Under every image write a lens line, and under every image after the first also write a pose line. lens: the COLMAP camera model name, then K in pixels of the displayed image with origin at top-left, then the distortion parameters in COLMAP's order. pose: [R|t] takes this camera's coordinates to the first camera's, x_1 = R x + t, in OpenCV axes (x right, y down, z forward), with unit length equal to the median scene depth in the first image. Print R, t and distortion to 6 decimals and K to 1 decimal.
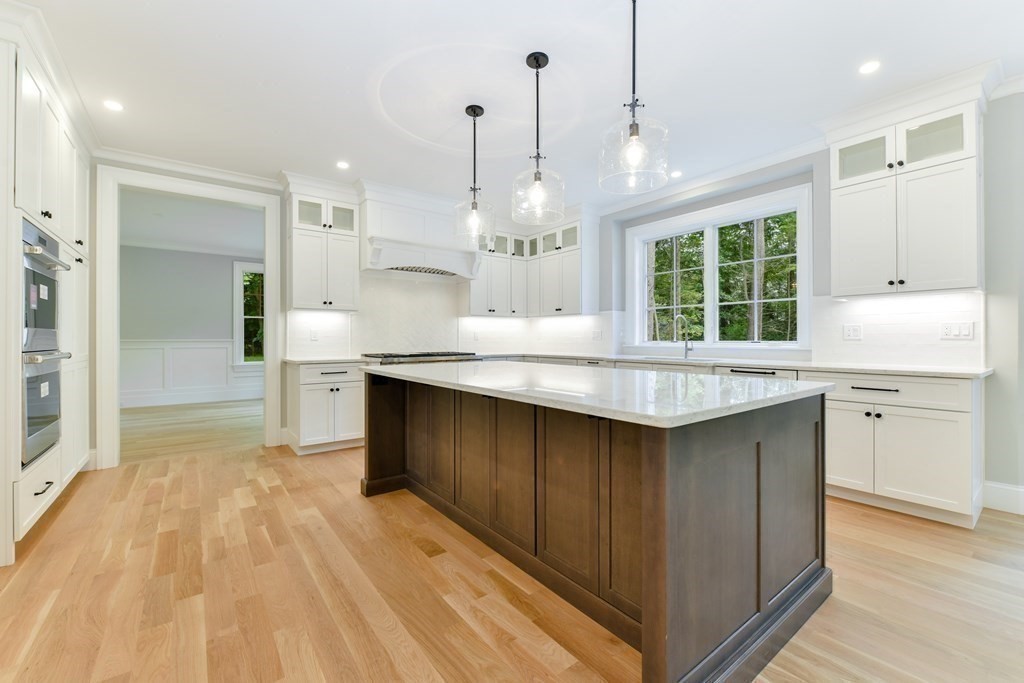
lens RADIAL K [[421.7, 0, 515.5], [0, 421.7, 339.3], [0, 0, 1]] dist [-0.005709, -0.000667]
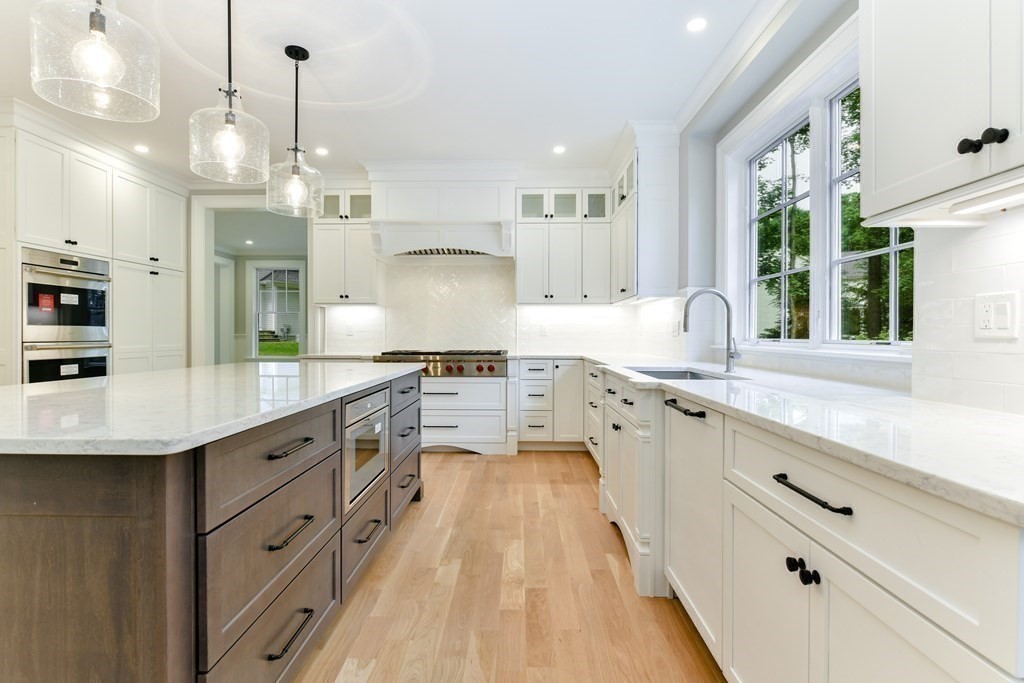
lens RADIAL K [[498.7, 0, 507.8], [0, 498.7, 337.3], [0, 0, 1]] dist [0.000023, -0.000101]
pose [[0.778505, 0.006188, -0.627608, 0.577455], [-0.003069, 0.999977, 0.006053, -0.001122], [0.627631, -0.002786, 0.778506, 0.351776]]
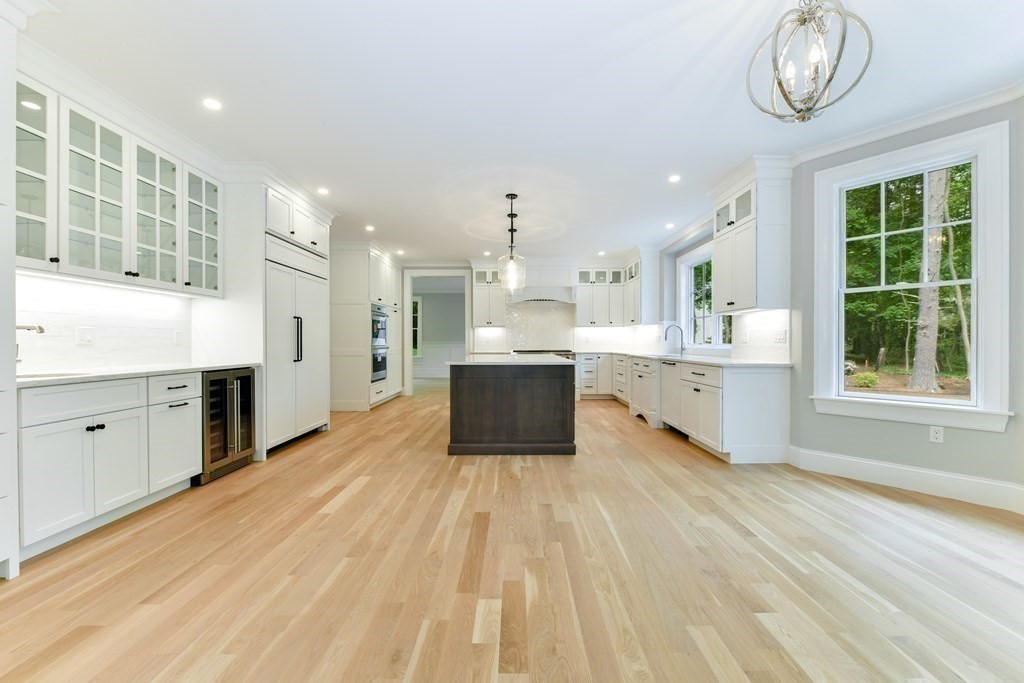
lens RADIAL K [[406.3, 0, 513.0], [0, 406.3, 343.3], [0, 0, 1]] dist [-0.000391, 0.000099]
pose [[0.791436, 0.002915, -0.611246, 0.781349], [-0.000826, 0.999993, 0.003699, -0.000376], [0.611252, -0.002422, 0.791432, -0.398536]]
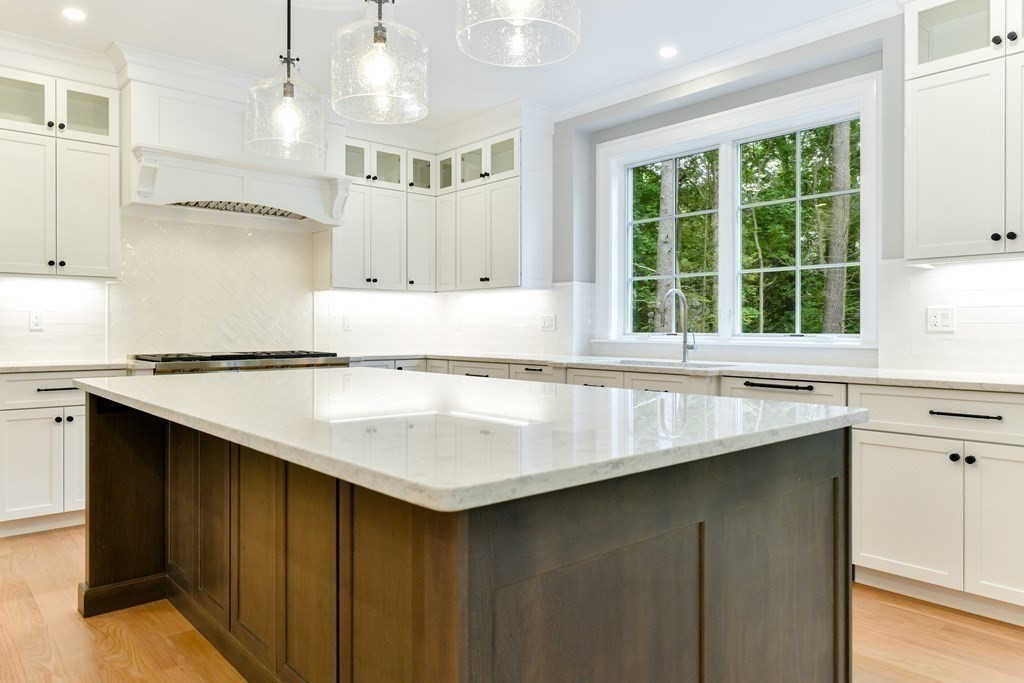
lens RADIAL K [[686.0, 0, 515.2], [0, 686.0, 332.8], [0, 0, 1]] dist [0.000336, 0.000409]
pose [[0.997296, 0.002464, 0.073455, 0.094669], [-0.002797, 0.999986, 0.004432, -0.000268], [-0.073443, -0.004625, 0.997289, 0.050200]]
